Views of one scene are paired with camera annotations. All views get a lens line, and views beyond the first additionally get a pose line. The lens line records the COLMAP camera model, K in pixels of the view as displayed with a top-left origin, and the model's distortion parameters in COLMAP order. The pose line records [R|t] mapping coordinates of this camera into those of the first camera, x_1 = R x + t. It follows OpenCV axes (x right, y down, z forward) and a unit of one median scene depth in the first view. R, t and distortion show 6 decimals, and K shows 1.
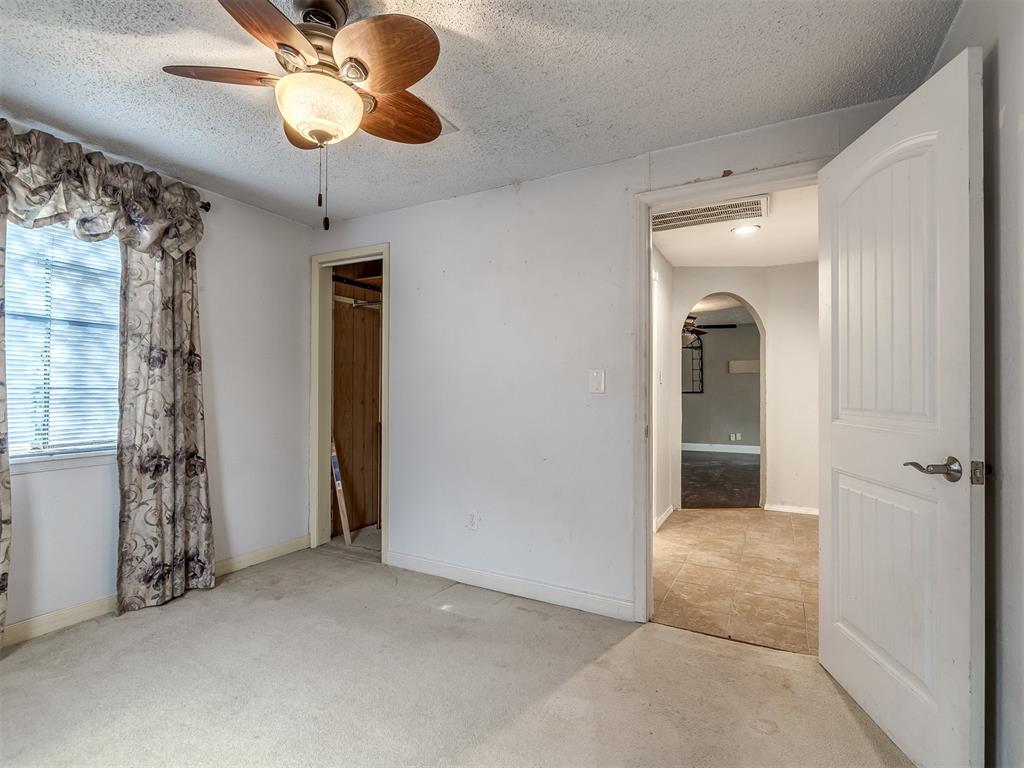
lens RADIAL K [[491.0, 0, 511.4], [0, 491.0, 387.3], [0, 0, 1]] dist [0.000696, 0.000868]
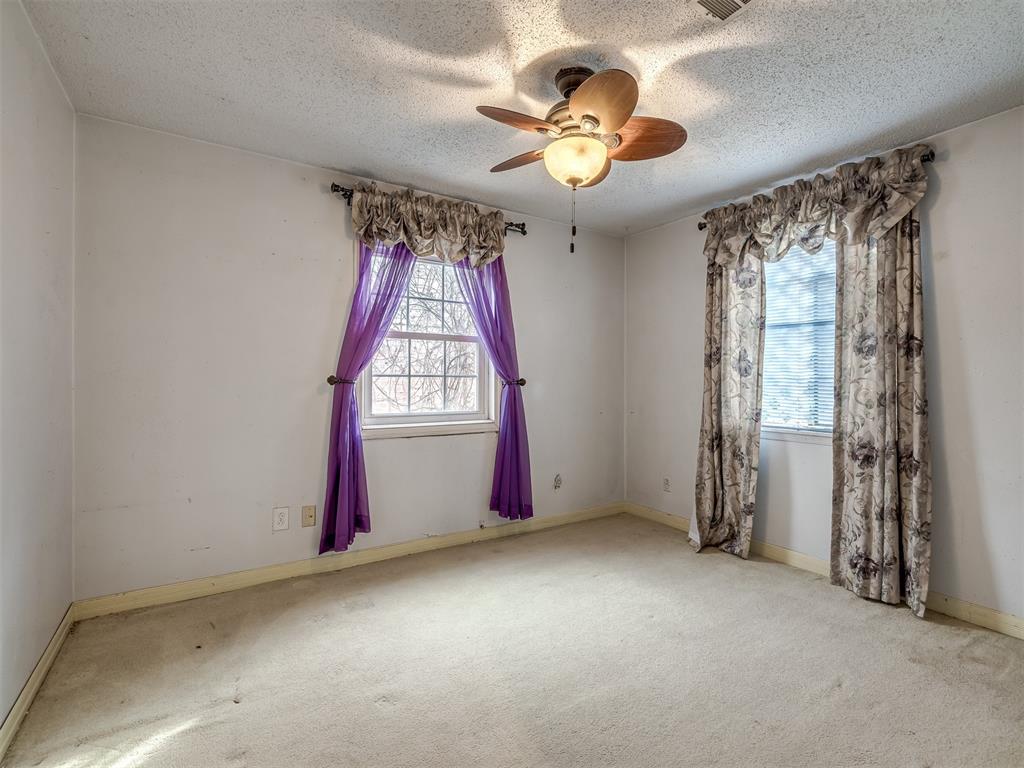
lens RADIAL K [[491.0, 0, 515.3], [0, 491.0, 380.3], [0, 0, 1]] dist [0.000696, 0.000868]
pose [[-0.491707, -0.004215, -0.870751, 0.479742], [0.002954, 0.999974, -0.006509, 0.012534], [0.870756, -0.005772, -0.491682, 0.869830]]
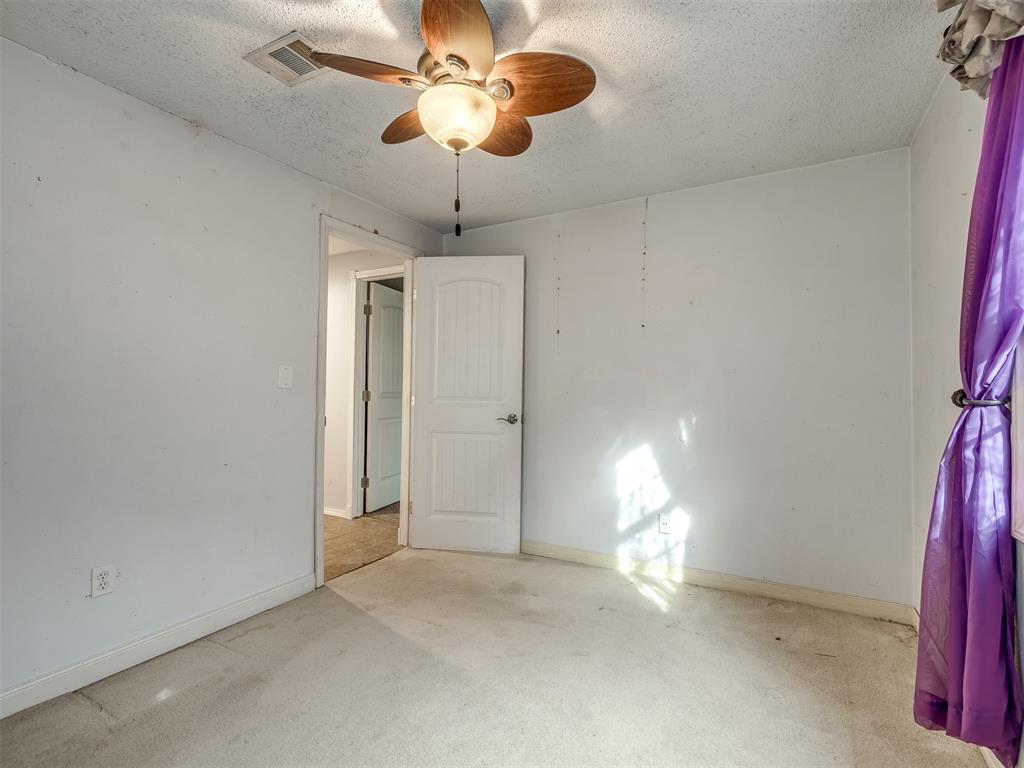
lens RADIAL K [[491.0, 0, 512.9], [0, 491.0, 389.5], [0, 0, 1]] dist [0.000696, 0.000868]
pose [[0.020799, -0.005572, 0.999768, -0.824361], [-0.012356, 0.999907, 0.005830, 0.001502], [-0.999707, -0.012475, 0.020728, 0.492190]]
